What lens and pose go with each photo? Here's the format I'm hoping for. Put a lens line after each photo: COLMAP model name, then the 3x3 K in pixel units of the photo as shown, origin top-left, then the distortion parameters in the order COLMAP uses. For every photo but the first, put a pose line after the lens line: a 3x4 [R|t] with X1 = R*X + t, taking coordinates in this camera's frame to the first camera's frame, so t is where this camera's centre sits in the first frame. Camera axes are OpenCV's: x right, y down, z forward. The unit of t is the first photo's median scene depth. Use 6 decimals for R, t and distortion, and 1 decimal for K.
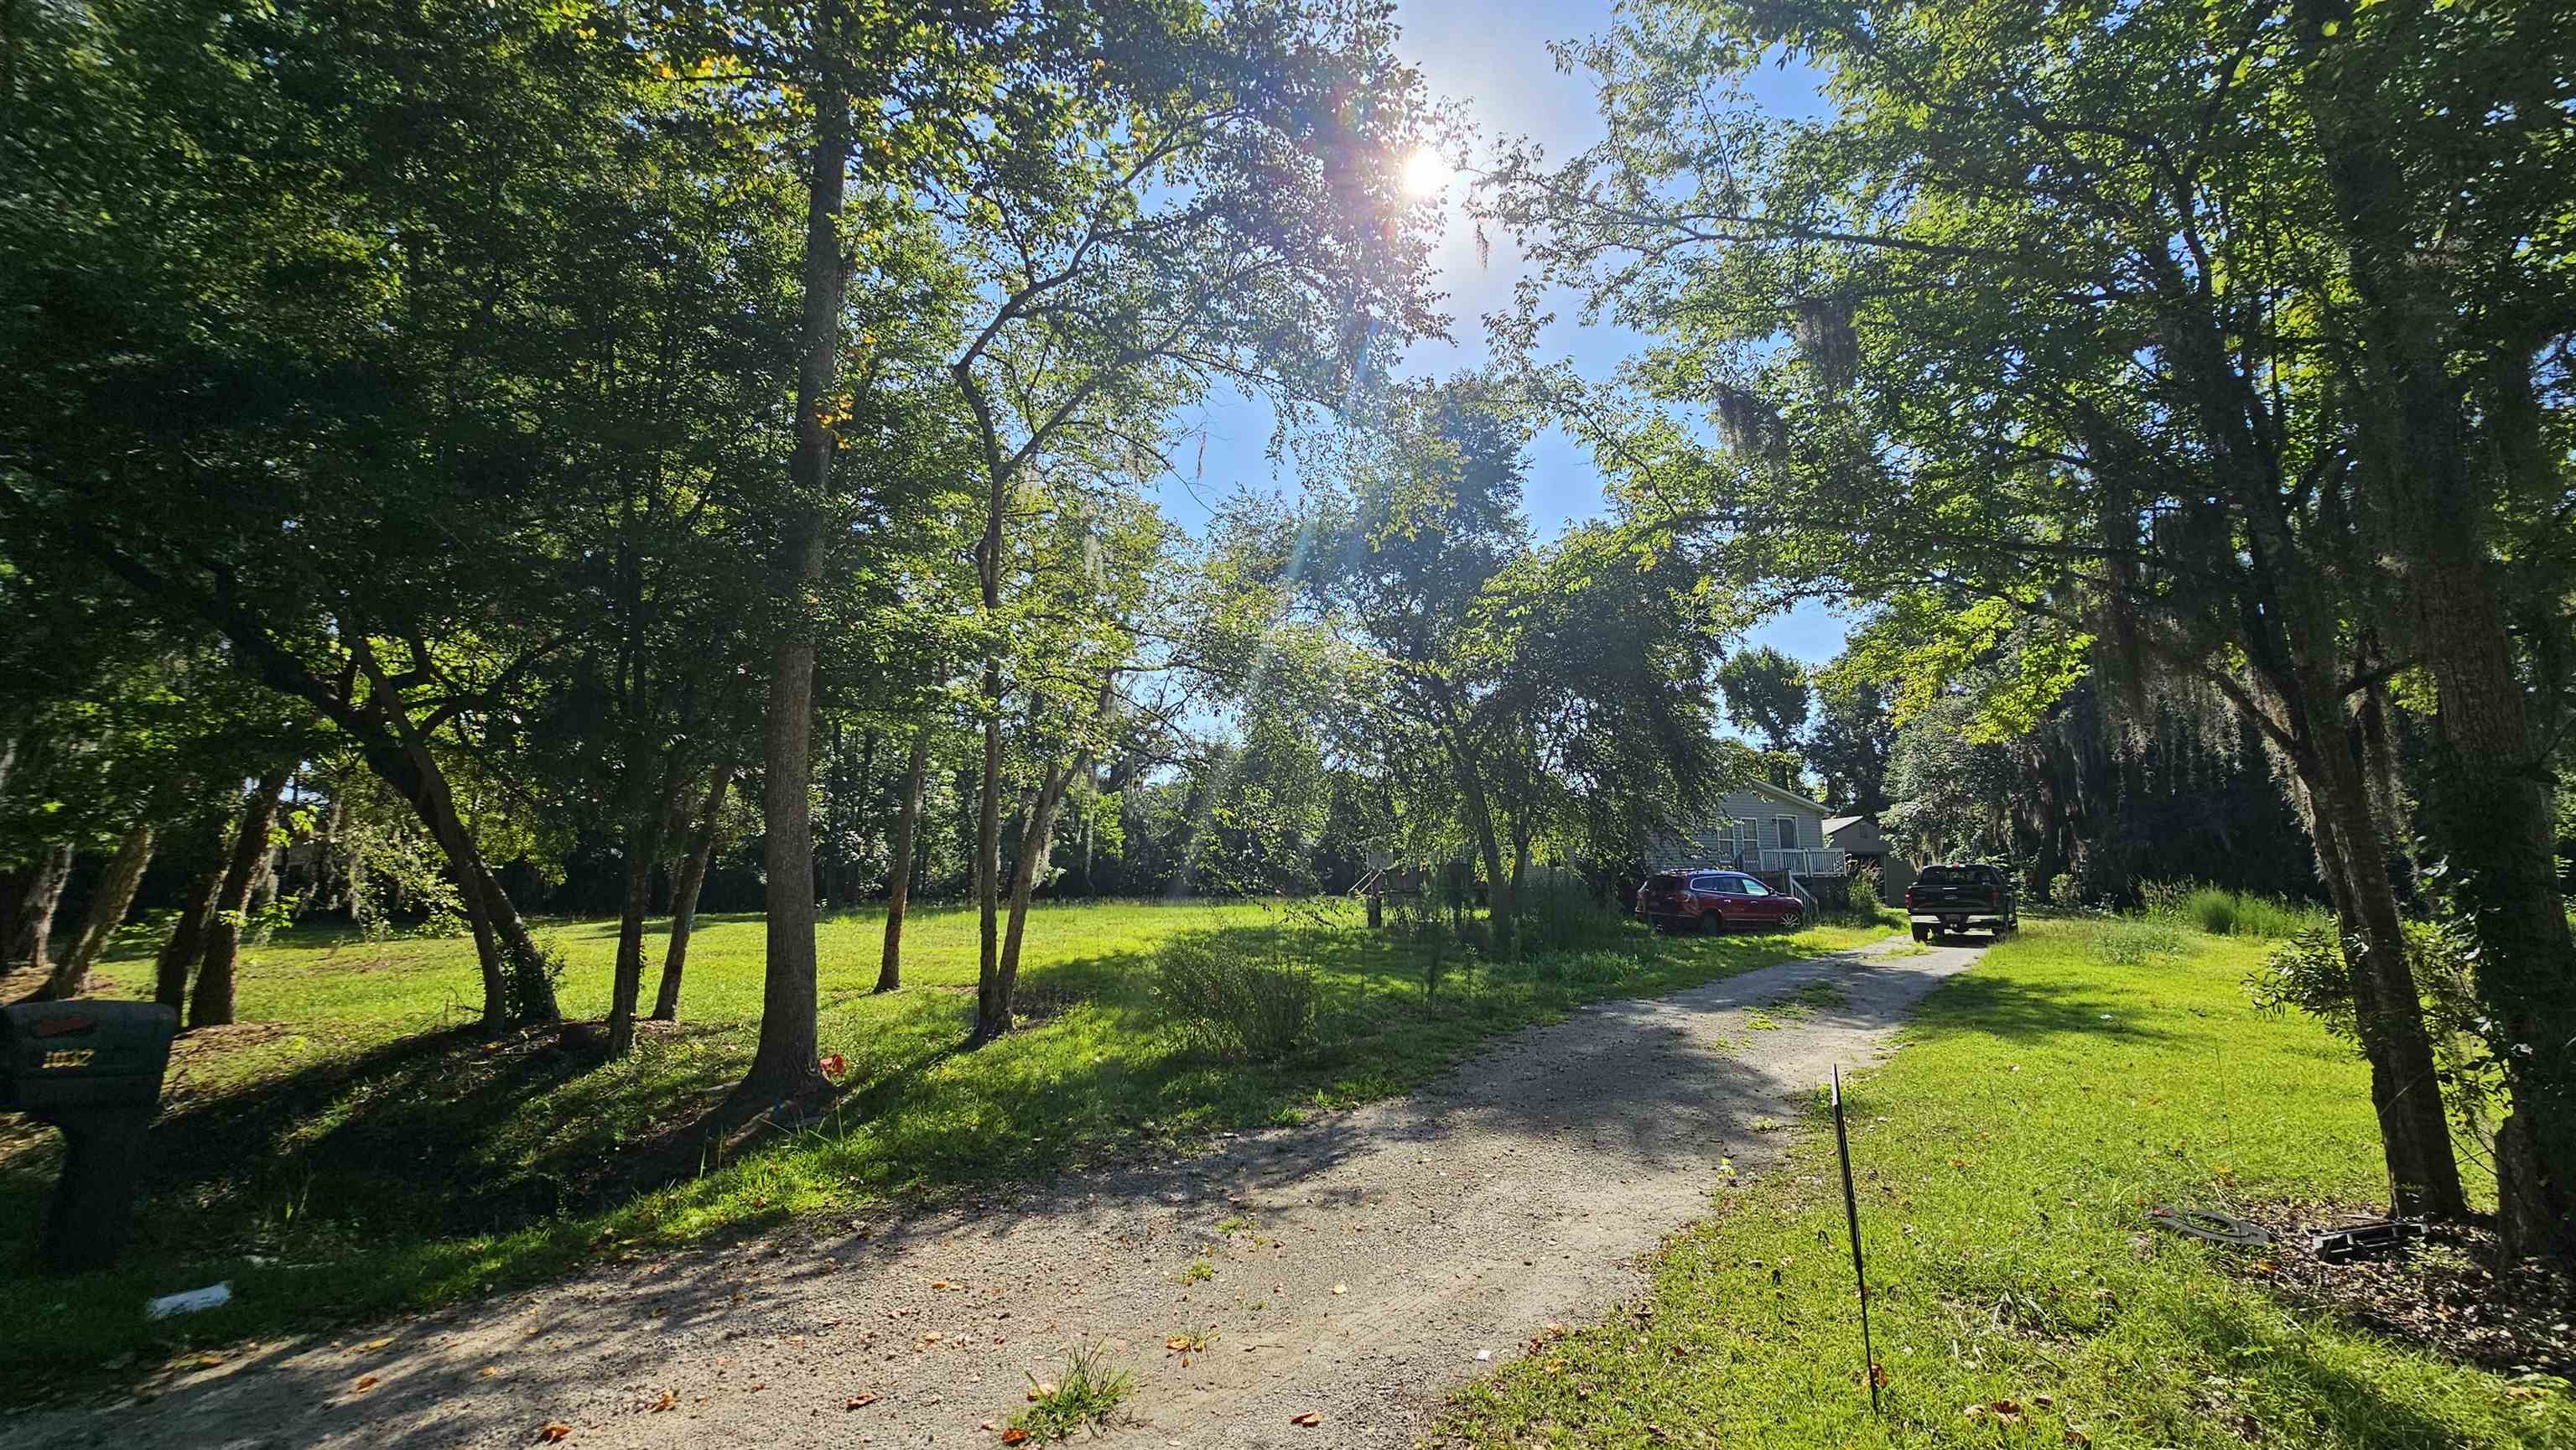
lens RADIAL K [[1034.2, 0, 1286.4], [0, 1034.2, 744.6], [0, 0, 1]] dist [-0.007809, 0.002887]
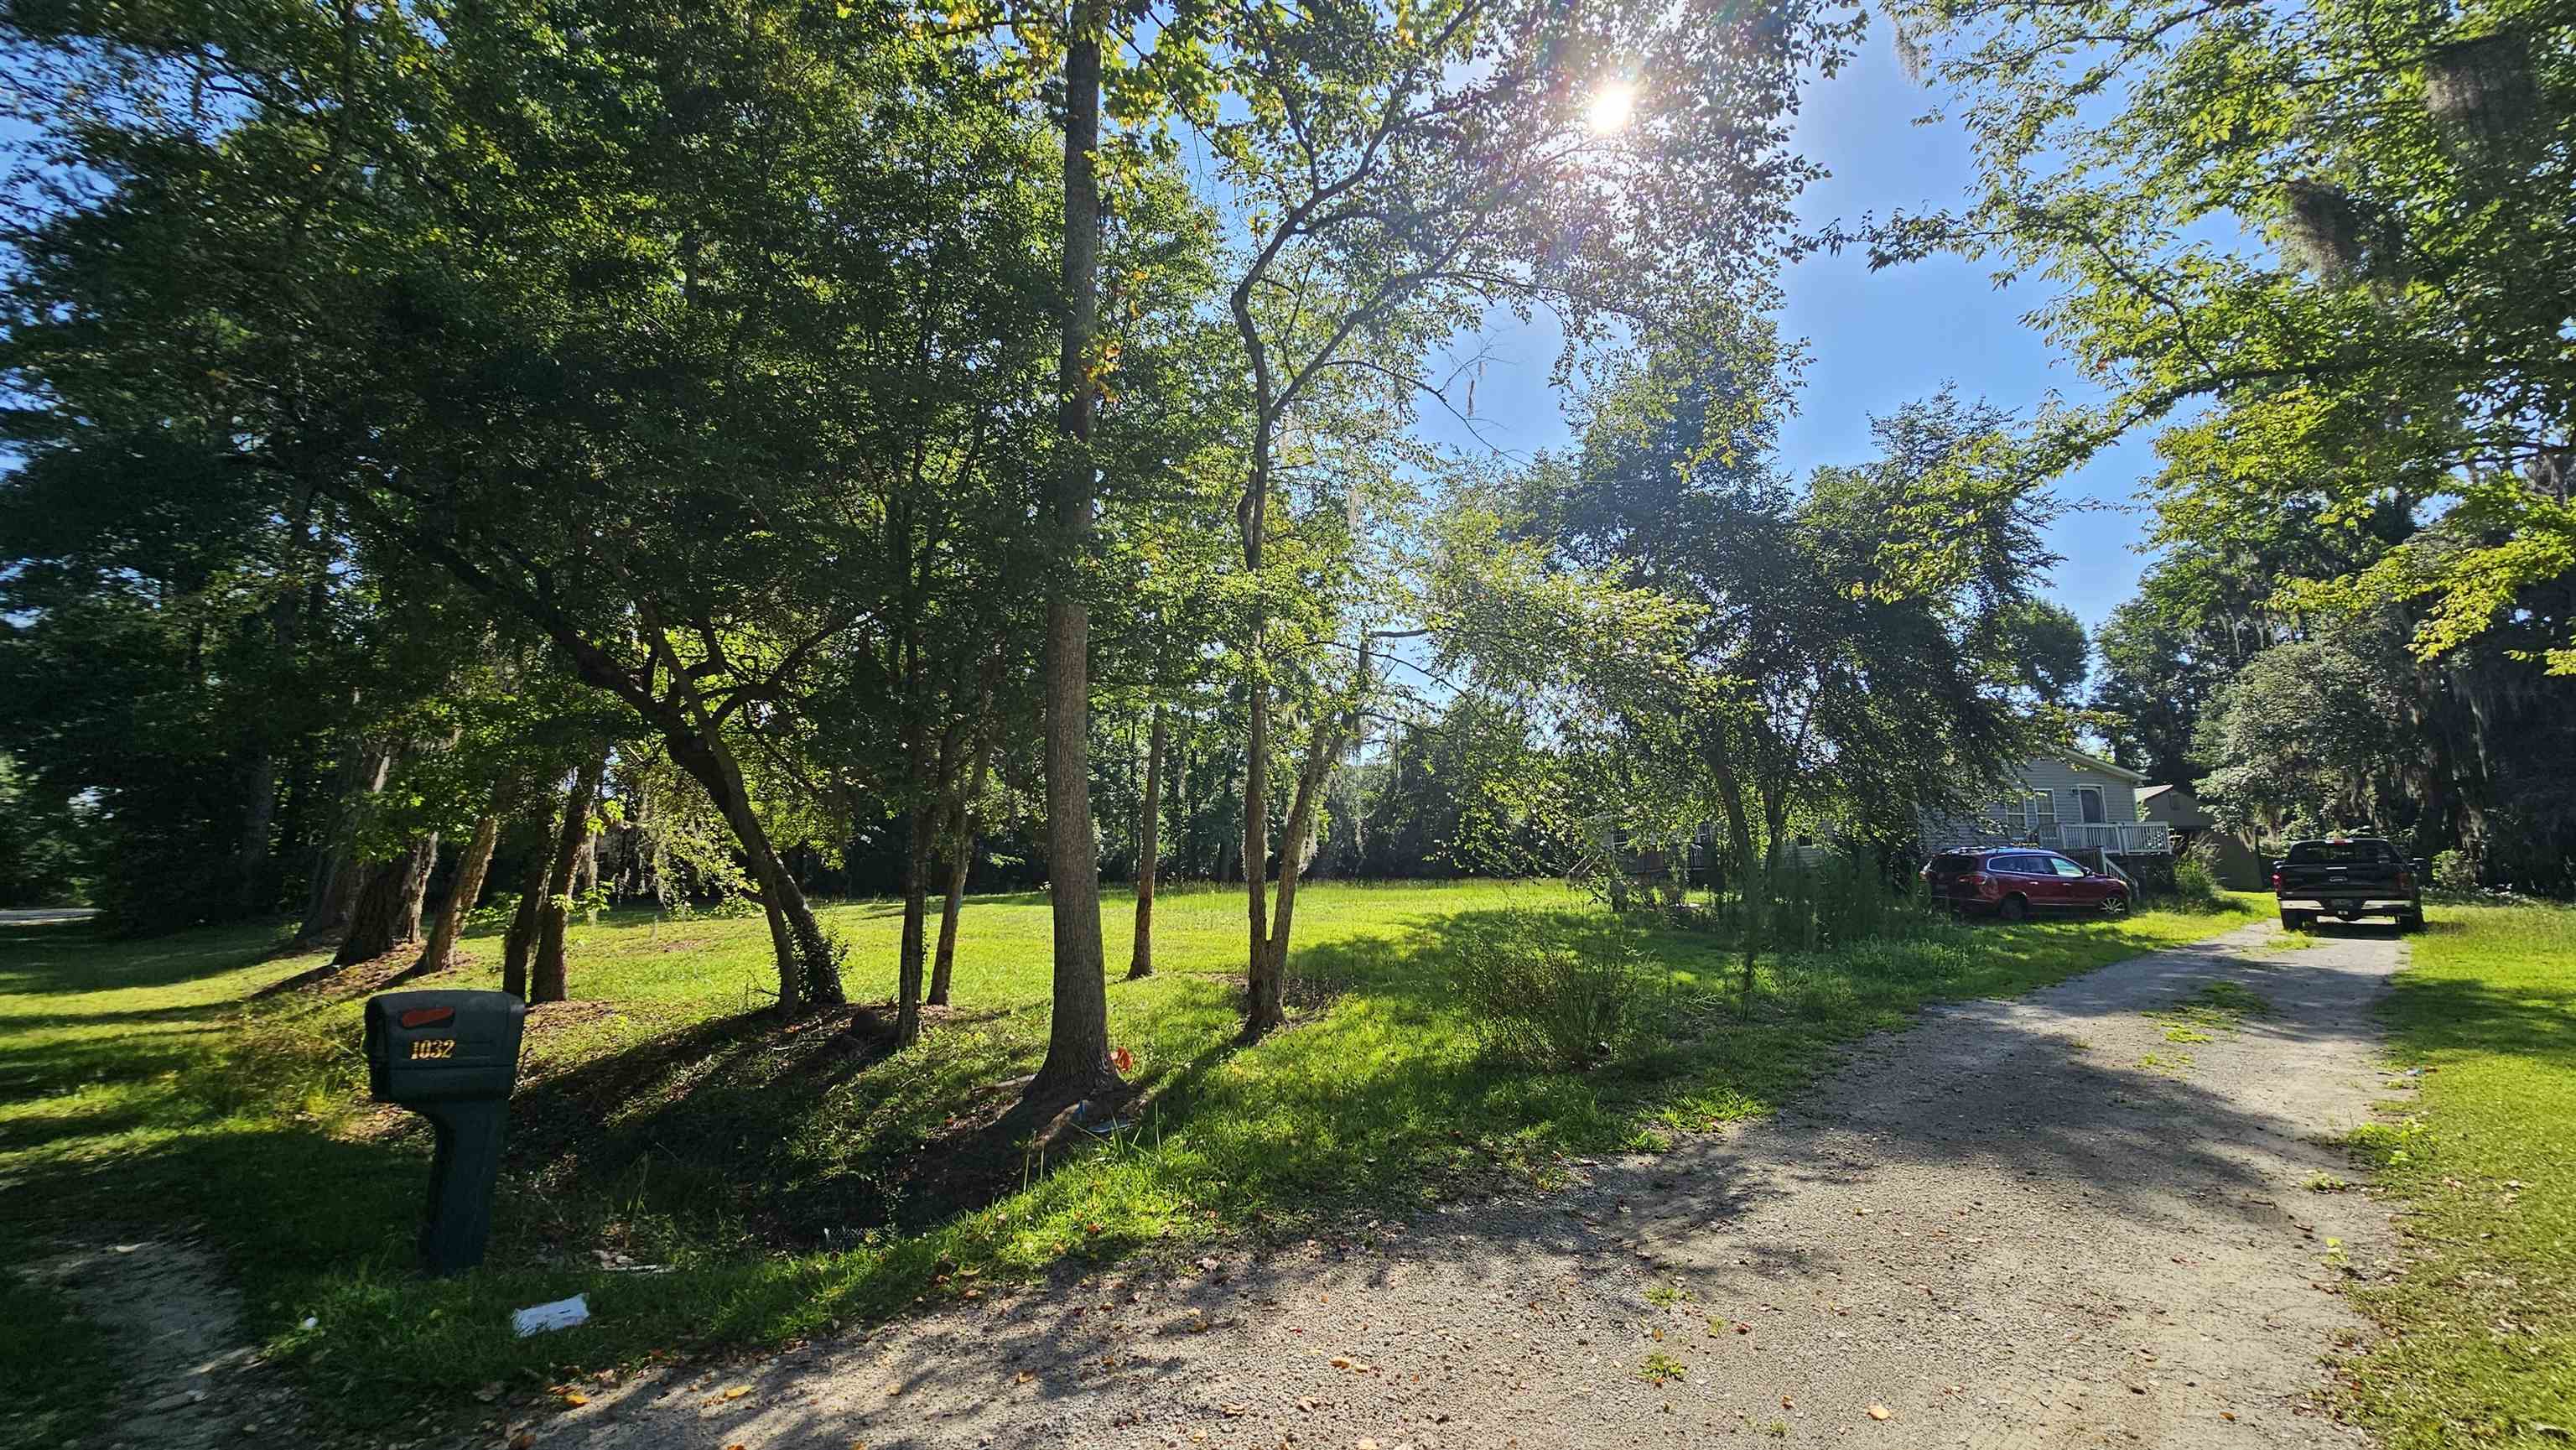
lens RADIAL K [[1034.2, 0, 1286.4], [0, 1034.2, 744.6], [0, 0, 1]] dist [-0.007809, 0.002887]
pose [[0.984048, -0.024256, -0.176241, -0.093130], [0.027295, 0.999517, 0.014840, 0.010286], [0.175796, -0.019413, 0.984235, 0.083528]]
